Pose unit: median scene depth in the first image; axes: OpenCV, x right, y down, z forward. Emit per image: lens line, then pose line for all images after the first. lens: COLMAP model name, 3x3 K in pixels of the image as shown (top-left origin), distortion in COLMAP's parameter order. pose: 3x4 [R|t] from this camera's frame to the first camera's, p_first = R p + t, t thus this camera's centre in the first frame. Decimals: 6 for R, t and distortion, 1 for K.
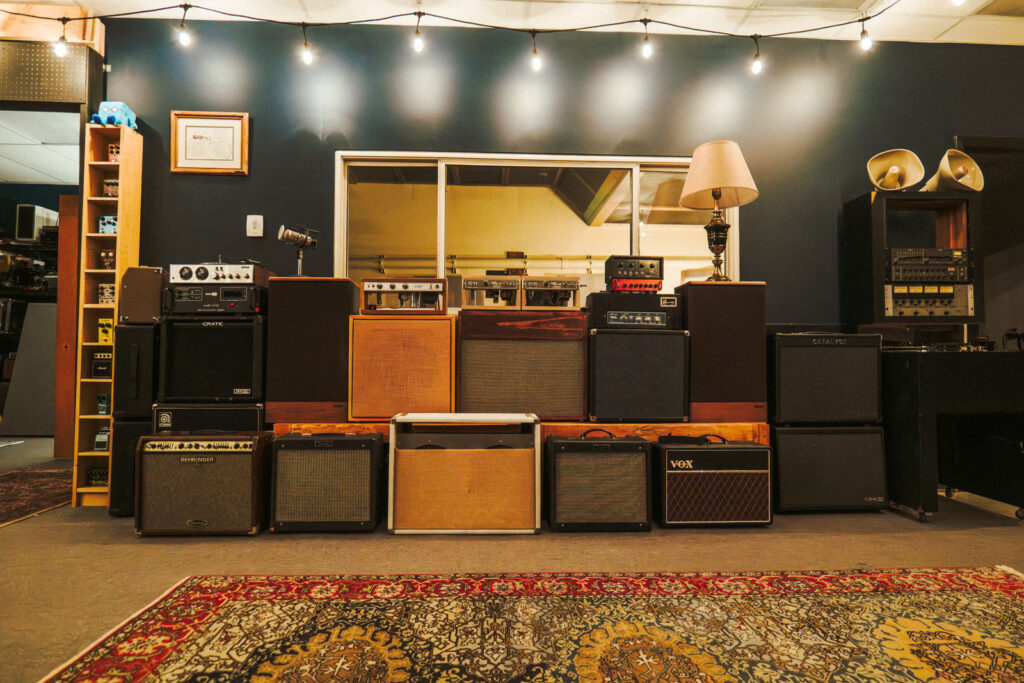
lens RADIAL K [[591.7, 0, 512.0], [0, 591.7, 341.5], [0, 0, 1]] dist [-0.003155, -0.000599]
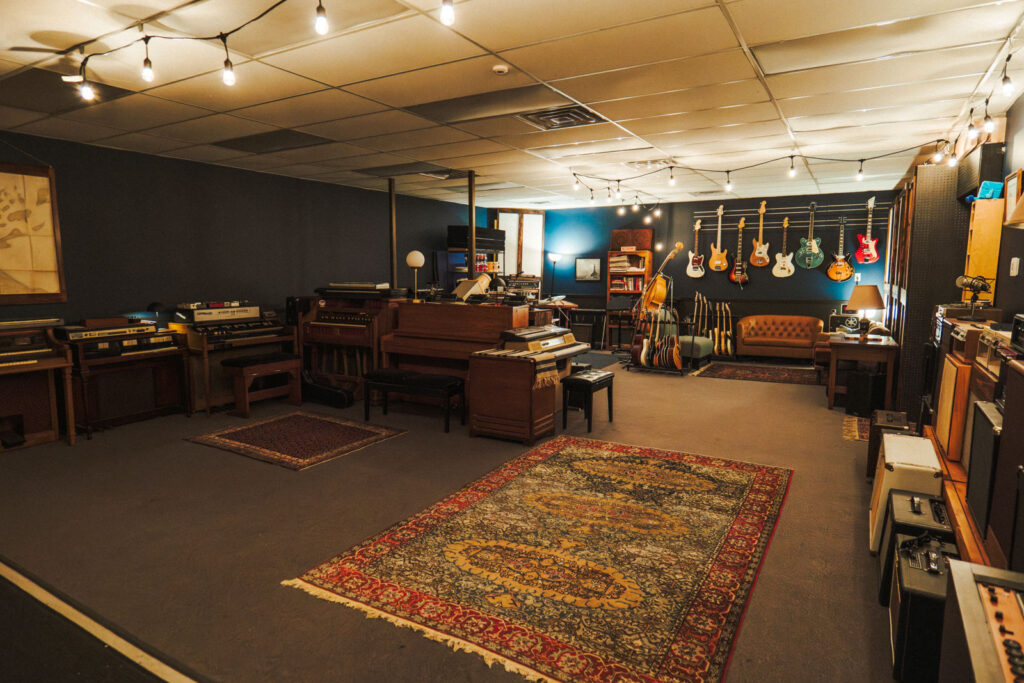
lens RADIAL K [[591.7, 0, 512.0], [0, 591.7, 341.5], [0, 0, 1]] dist [-0.003155, -0.000599]
pose [[-0.541446, 0.096075, -0.835228, 1.960438], [0.016534, 0.994474, 0.103675, -0.337885], [0.840573, 0.042325, -0.540042, 1.448957]]
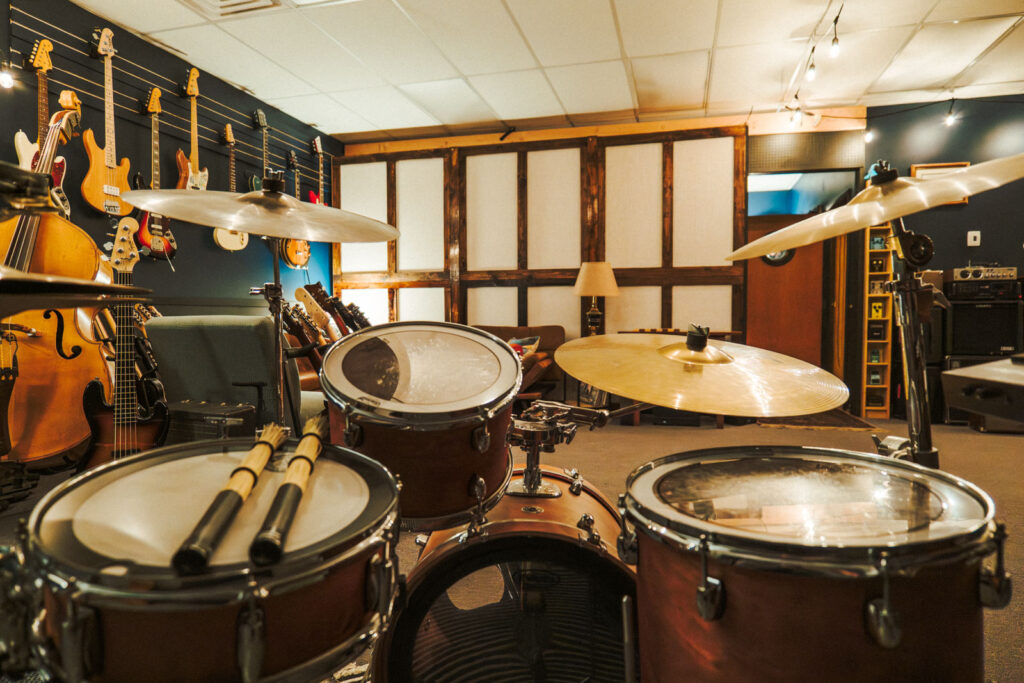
lens RADIAL K [[591.7, 0, 512.0], [0, 591.7, 341.5], [0, 0, 1]] dist [-0.003155, -0.000599]
pose [[0.949854, 0.006980, -0.312617, -1.957801], [0.011316, 0.998329, 0.056671, -0.062030], [0.312490, -0.057366, 0.948187, -1.448324]]
